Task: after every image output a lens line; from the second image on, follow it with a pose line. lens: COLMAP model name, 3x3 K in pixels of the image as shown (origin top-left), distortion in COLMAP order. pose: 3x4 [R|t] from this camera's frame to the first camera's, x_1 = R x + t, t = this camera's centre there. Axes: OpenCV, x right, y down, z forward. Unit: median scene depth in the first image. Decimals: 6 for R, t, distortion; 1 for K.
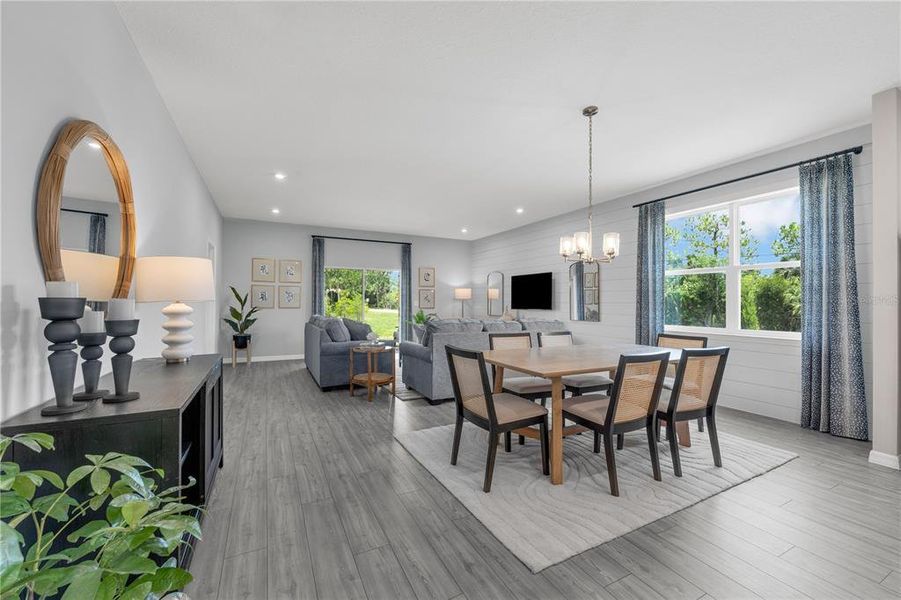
lens RADIAL K [[361.8, 0, 451.9], [0, 361.8, 301.5], [0, 0, 1]] dist [0.002028, 0.000844]
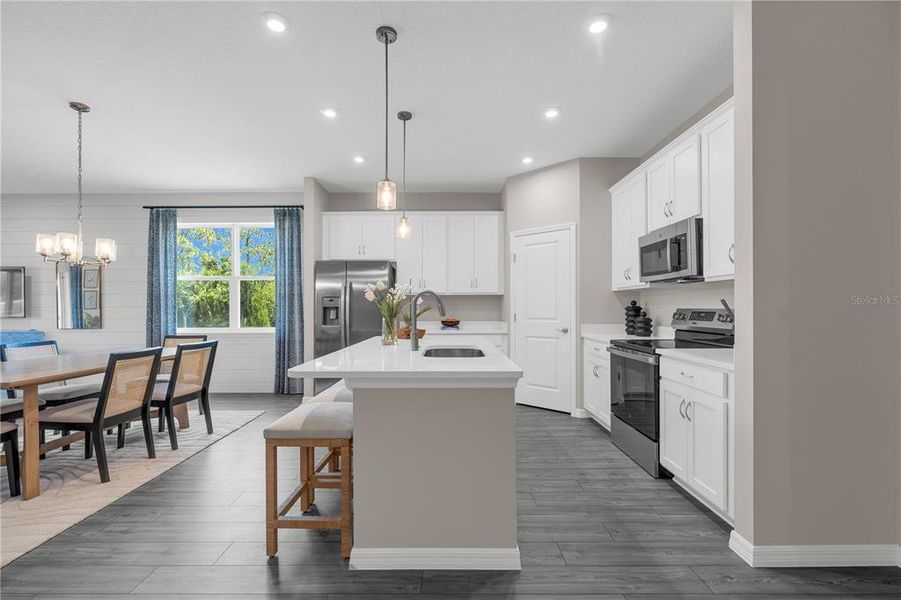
lens RADIAL K [[392.2, 0, 449.8], [0, 392.2, 305.6], [0, 0, 1]] dist [-0.006221, 0.000418]
pose [[0.456956, -0.003018, 0.889484, -0.067401], [0.002329, 0.999995, 0.002196, 0.000002], [-0.889486, 0.001068, 0.456961, -0.259276]]
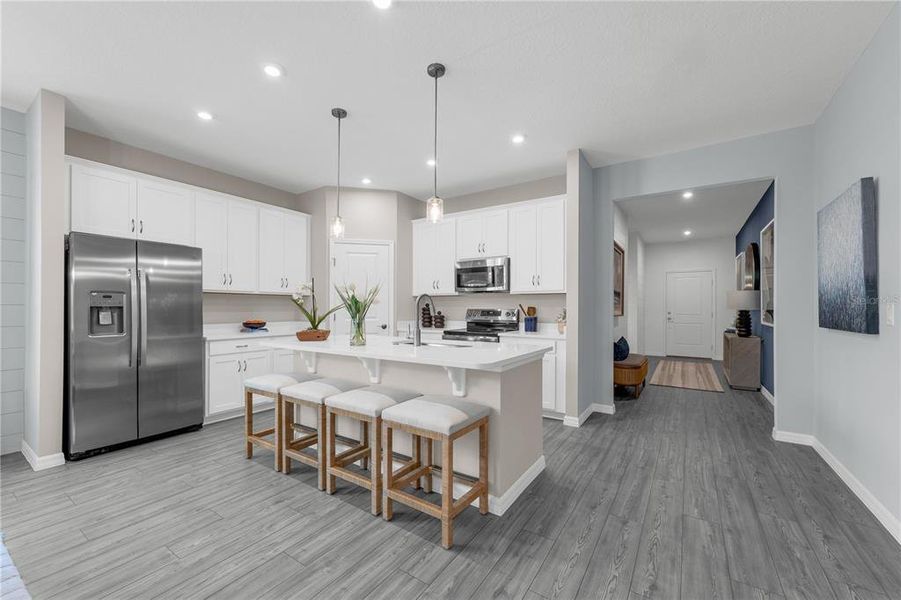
lens RADIAL K [[361.8, 0, 447.4], [0, 361.8, 306.6], [0, 0, 1]] dist [0.002028, 0.000844]
pose [[-0.482269, -0.003583, 0.876016, -0.143547], [-0.006615, 0.999978, 0.000448, 0.000931], [-0.875998, -0.005579, -0.482282, 0.364610]]
